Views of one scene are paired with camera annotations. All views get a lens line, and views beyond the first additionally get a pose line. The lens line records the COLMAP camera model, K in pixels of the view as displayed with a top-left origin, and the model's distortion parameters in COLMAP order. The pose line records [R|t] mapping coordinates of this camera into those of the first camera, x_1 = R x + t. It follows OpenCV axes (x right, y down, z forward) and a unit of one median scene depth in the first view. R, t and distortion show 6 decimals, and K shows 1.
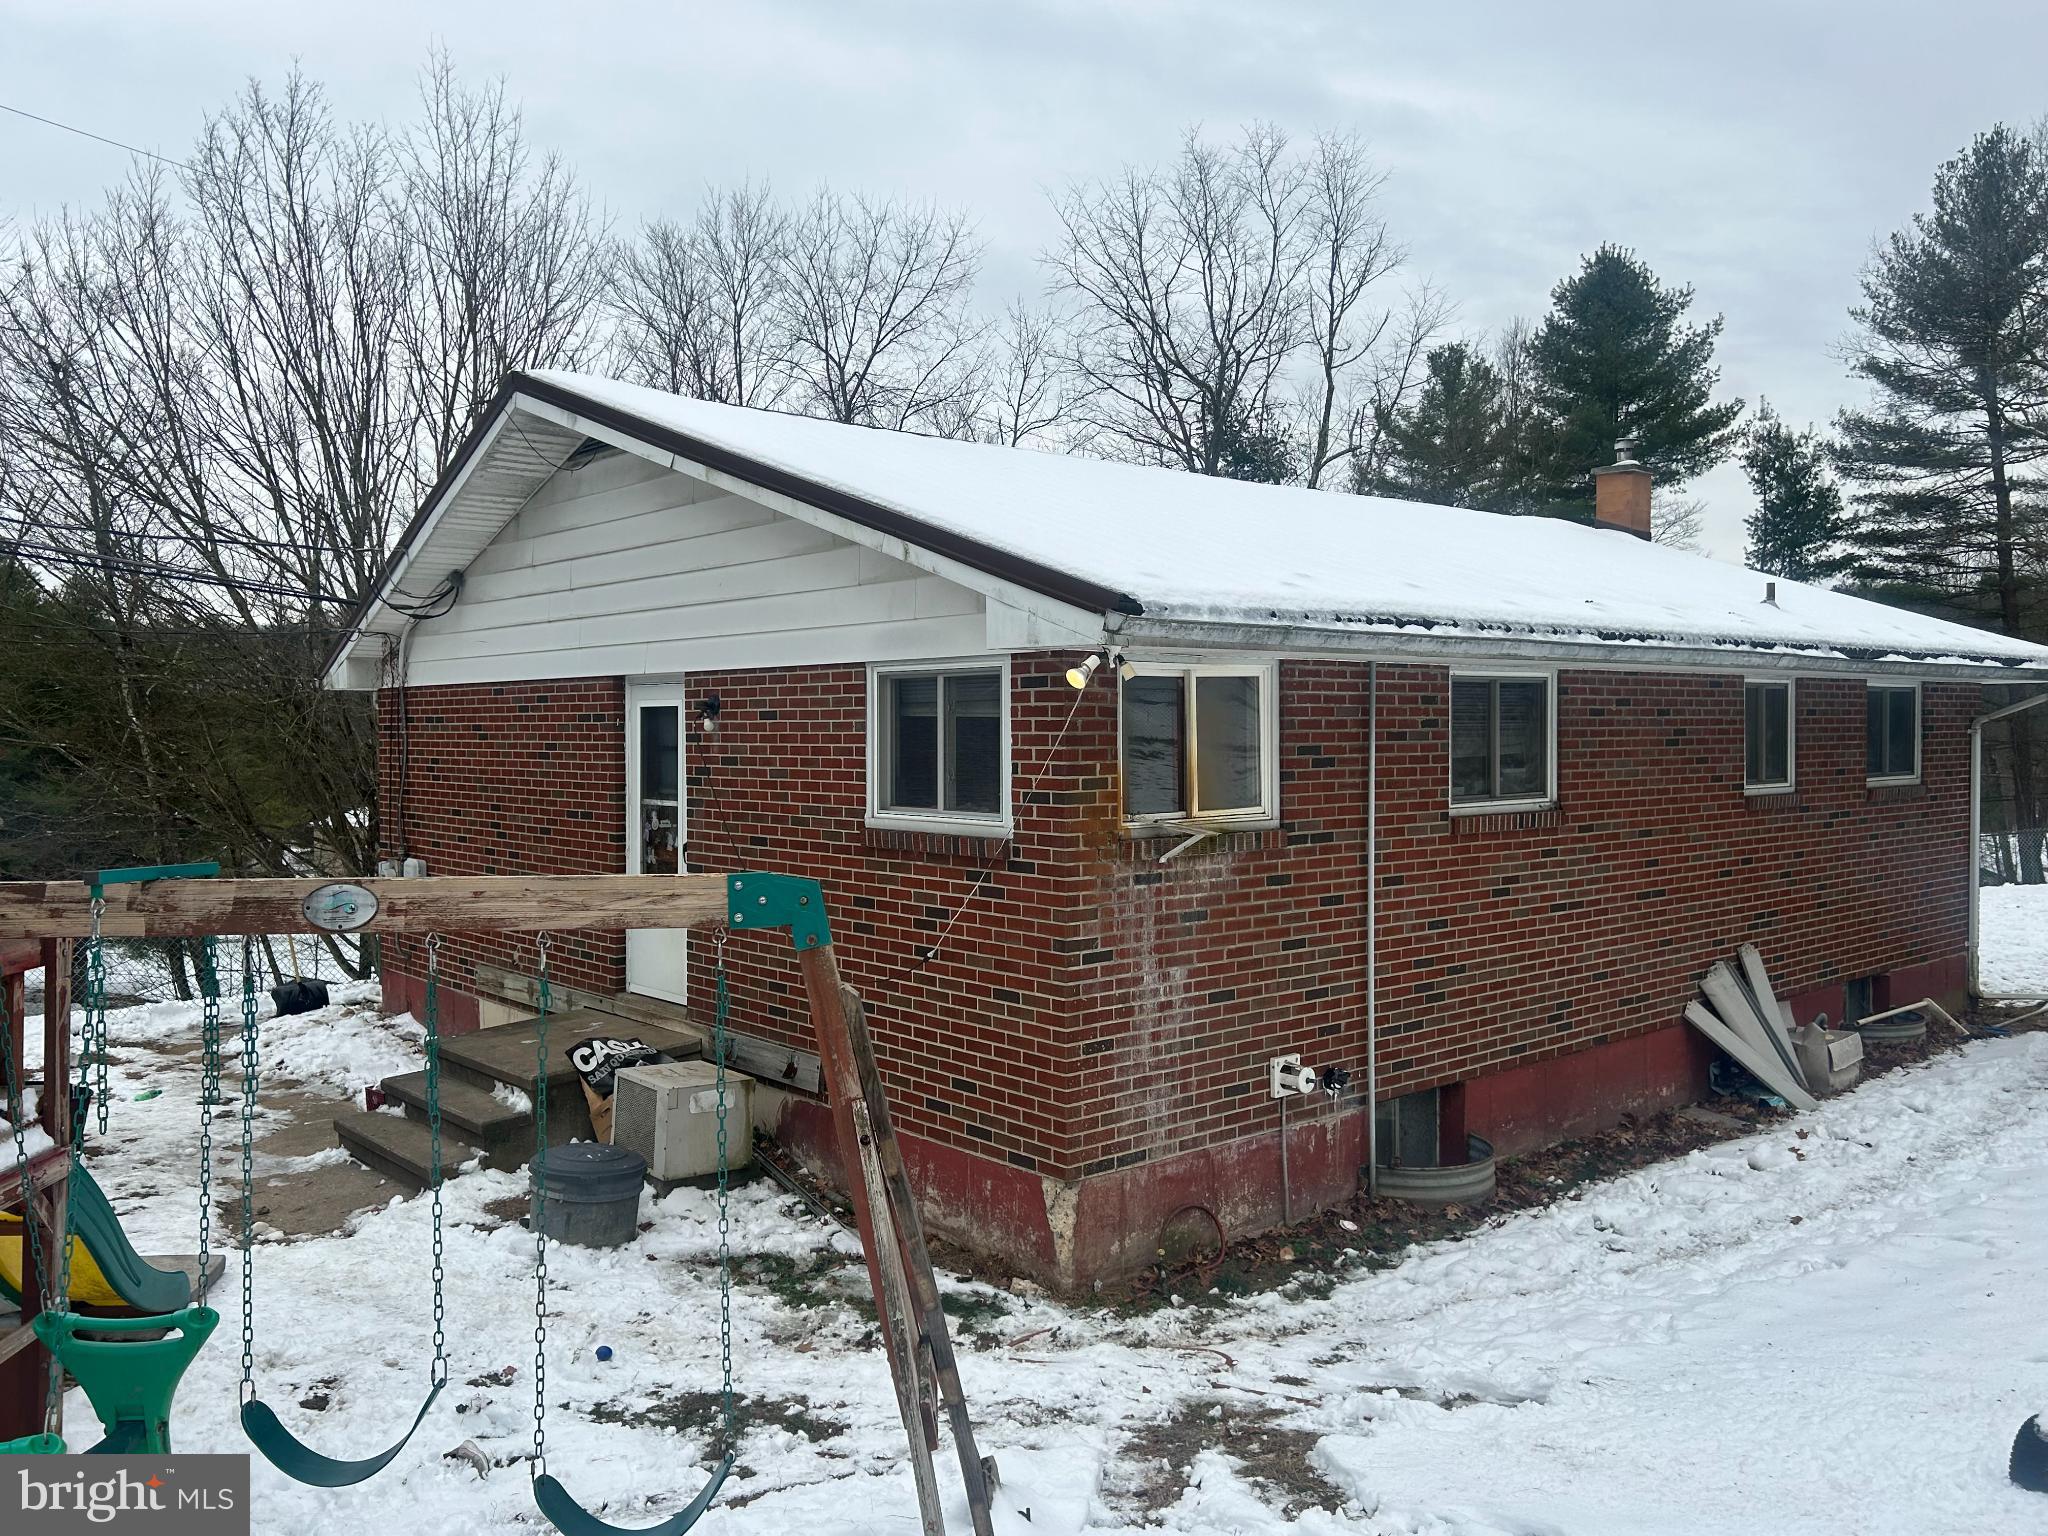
lens RADIAL K [[1574.2, 0, 955.3], [0, 1574.2, 750.7], [0, 0, 1]] dist [0.200300, -0.409766]
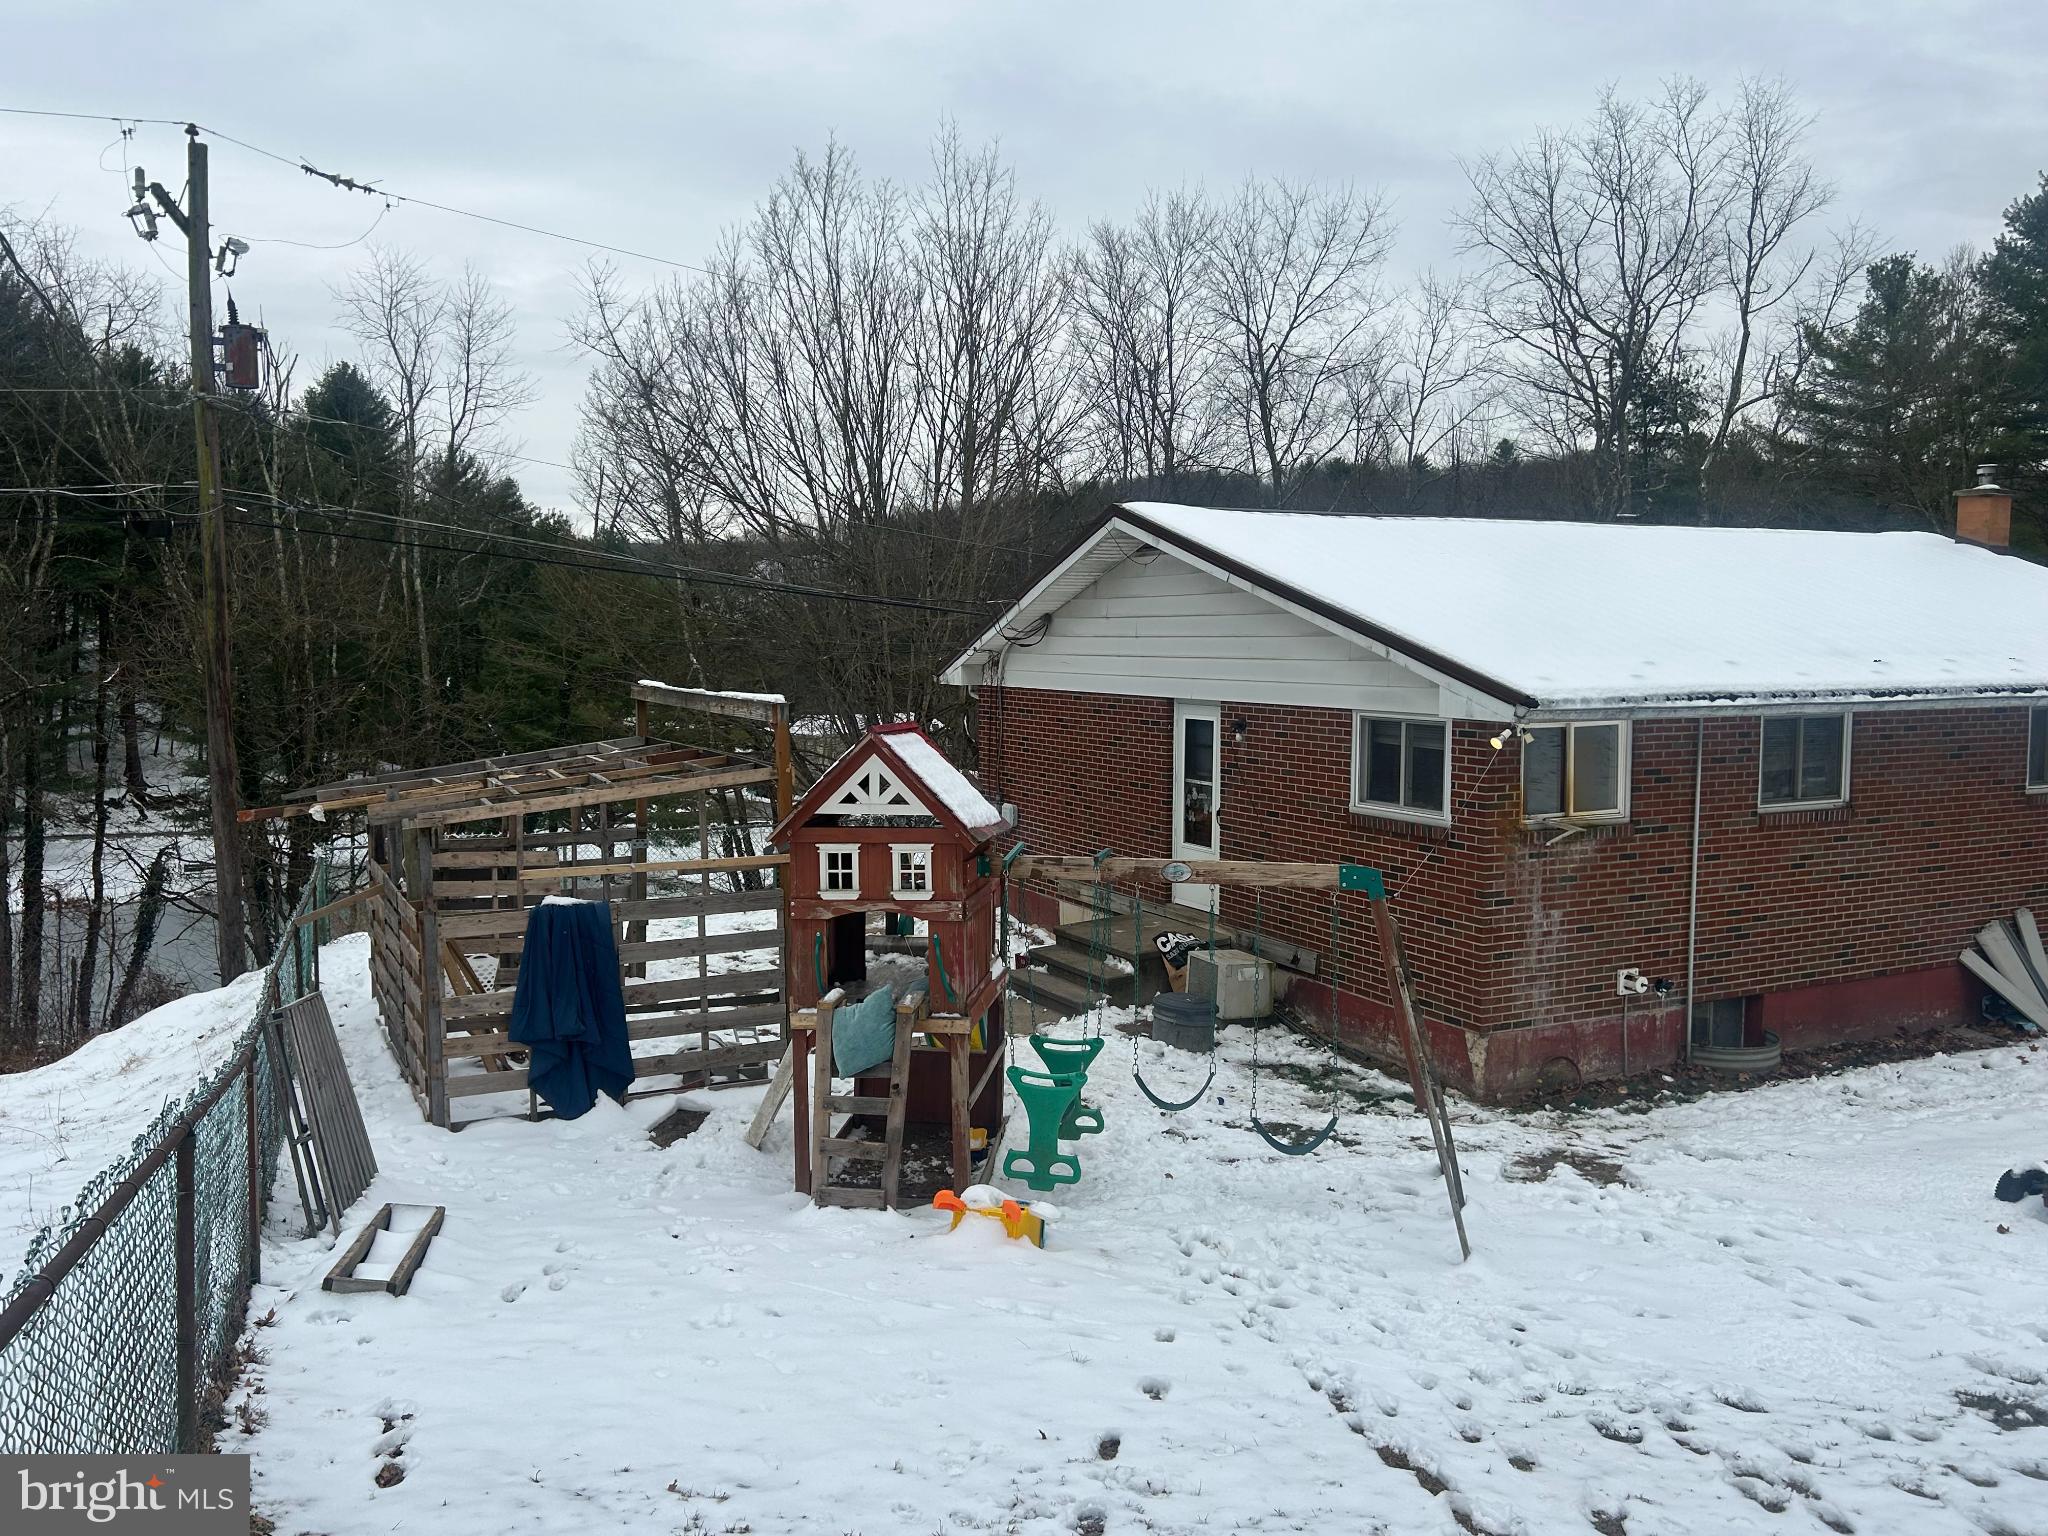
lens RADIAL K [[1556.2, 0, 990.7], [0, 1556.2, 720.8], [0, 0, 1]] dist [0.078524, -0.064931]
pose [[0.976118, 0.022493, -0.216075, -0.069275], [-0.013983, 0.999068, 0.040833, -0.098662], [0.216793, -0.036836, 0.975522, -0.589156]]
